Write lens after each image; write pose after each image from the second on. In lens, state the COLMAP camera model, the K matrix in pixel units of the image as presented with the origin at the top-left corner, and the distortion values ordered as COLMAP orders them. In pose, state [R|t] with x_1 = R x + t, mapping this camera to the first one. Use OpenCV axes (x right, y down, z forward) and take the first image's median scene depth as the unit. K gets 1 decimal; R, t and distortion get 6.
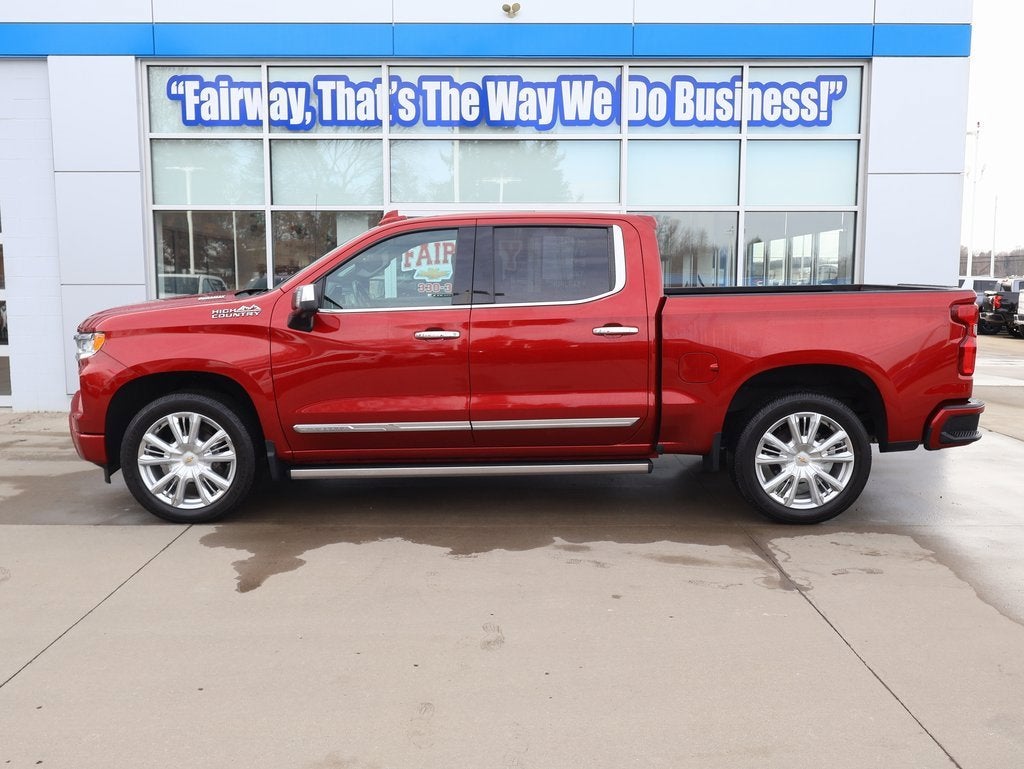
lens RADIAL K [[907.3, 0, 510.6], [0, 907.3, 384.2], [0, 0, 1]] dist [-0.005479, 0.012924]
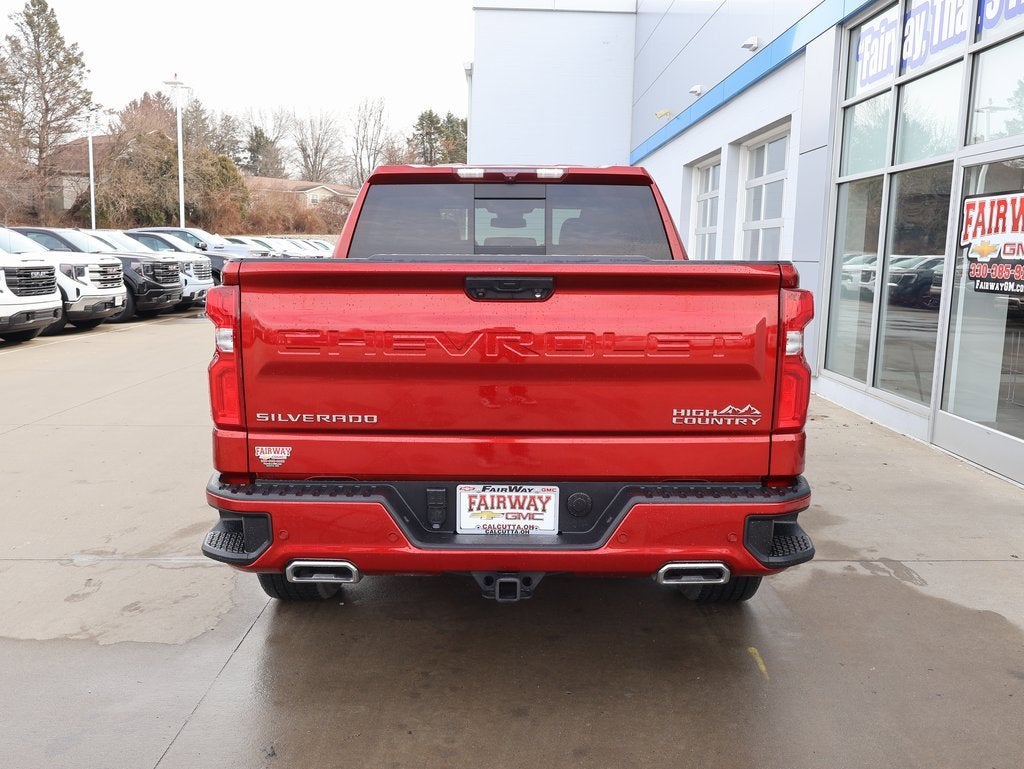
lens RADIAL K [[907.3, 0, 505.5], [0, 907.3, 386.8], [0, 0, 1]] dist [-0.005479, 0.012924]
pose [[-0.003755, 0.145524, -0.989348, 0.589029], [-0.133229, 0.980462, 0.144723, -0.074248], [0.991078, 0.132353, 0.015707, 0.673175]]
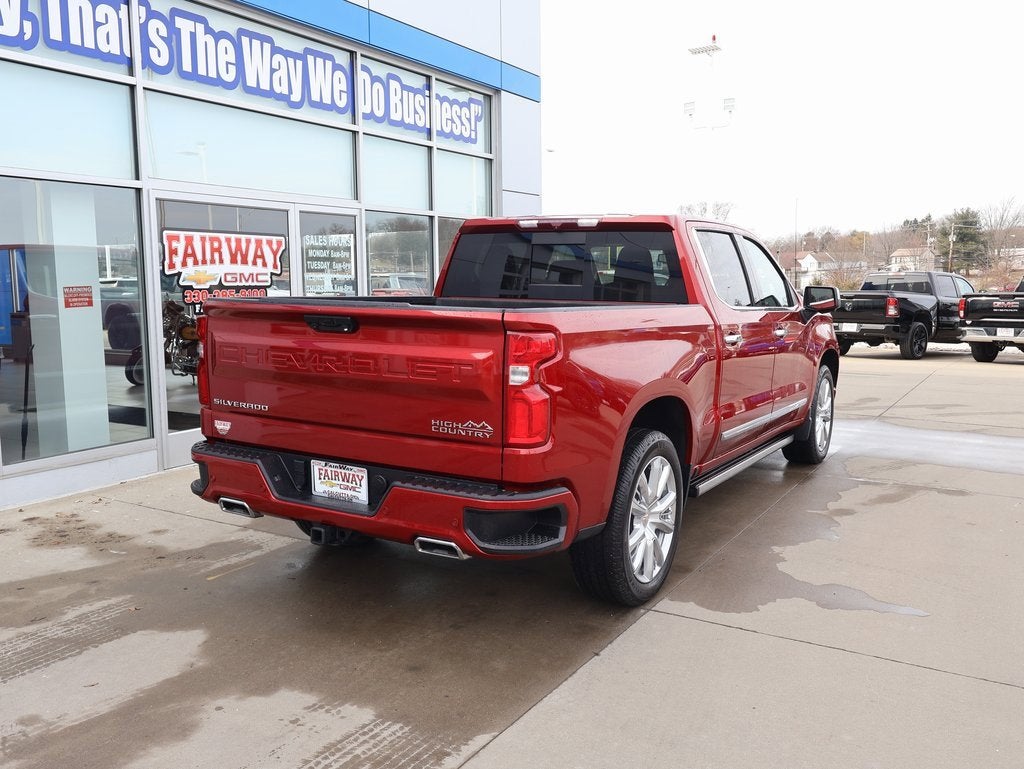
lens RADIAL K [[896.9, 0, 507.2], [0, 896.9, 382.2], [0, 0, 1]] dist [0.004998, -0.001252]
pose [[0.515342, -0.103802, 0.850675, -0.607771], [0.104173, 0.992864, 0.058044, -0.053295], [-0.850629, 0.058705, 0.522478, 0.407813]]
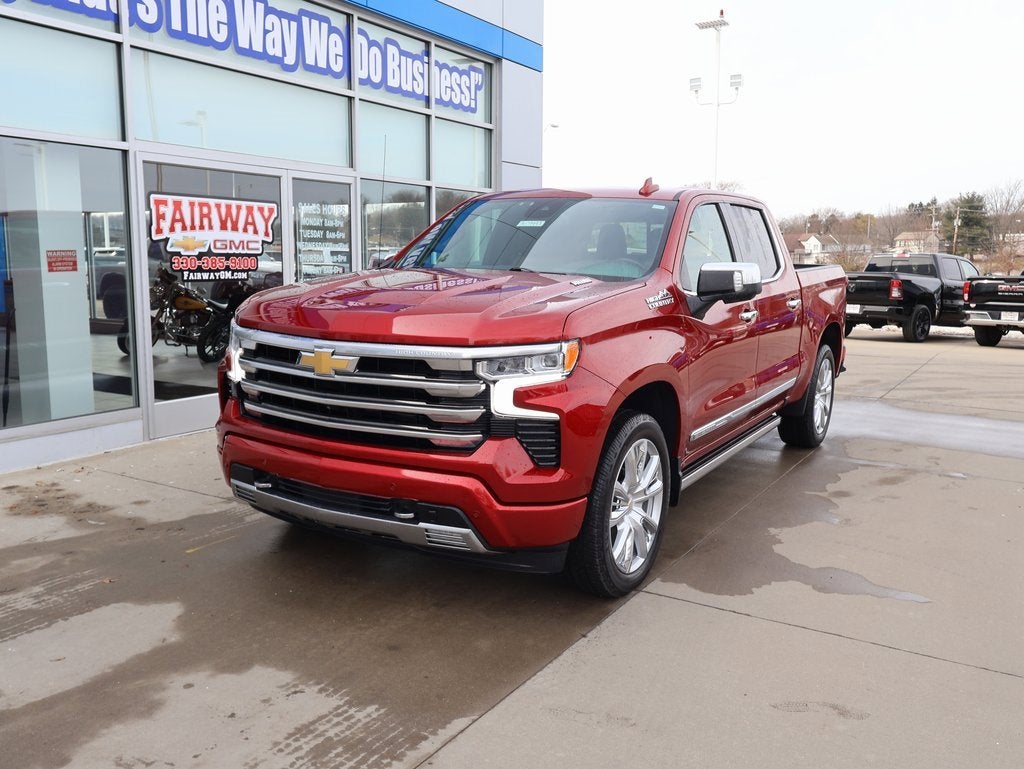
lens RADIAL K [[896.9, 0, 506.9], [0, 896.9, 382.4], [0, 0, 1]] dist [0.004998, -0.001252]
pose [[0.517748, -0.116544, 0.847558, -0.591661], [0.088014, 0.992678, 0.082734, -0.048766], [-0.850994, 0.031761, 0.524215, 0.412232]]
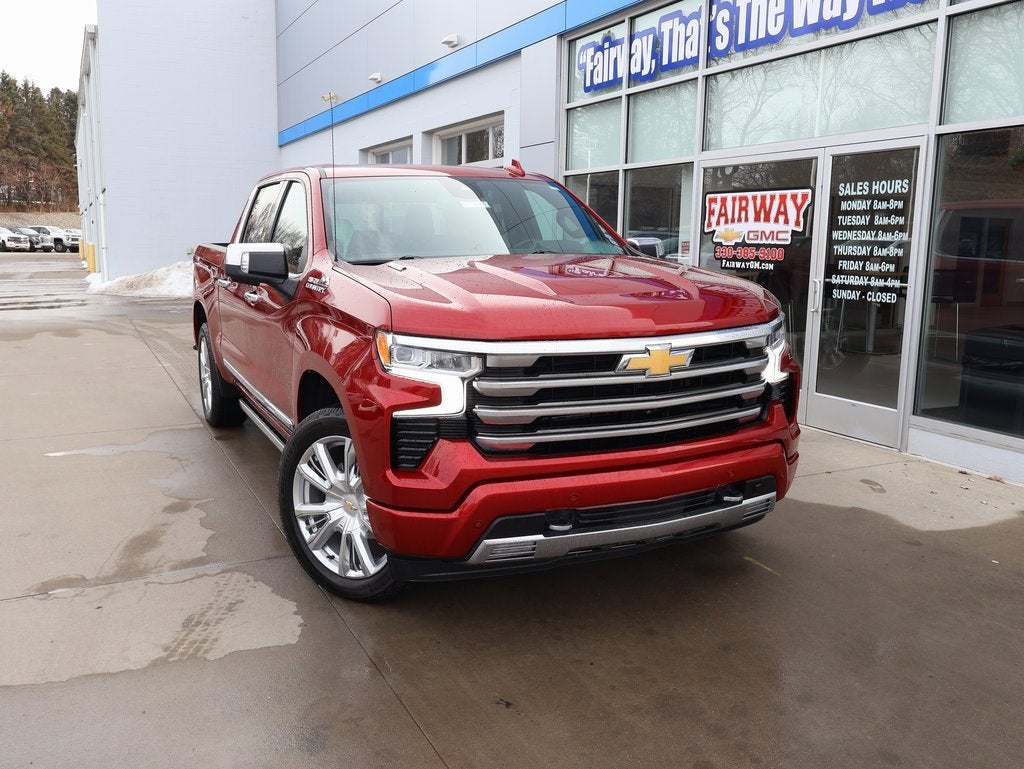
lens RADIAL K [[907.3, 0, 507.0], [0, 907.3, 386.7], [0, 0, 1]] dist [-0.005479, 0.012924]
pose [[0.429199, 0.150464, -0.890589, 0.590079], [-0.116157, 0.987034, 0.110779, -0.055136], [0.895710, 0.055902, 0.441111, 0.476053]]
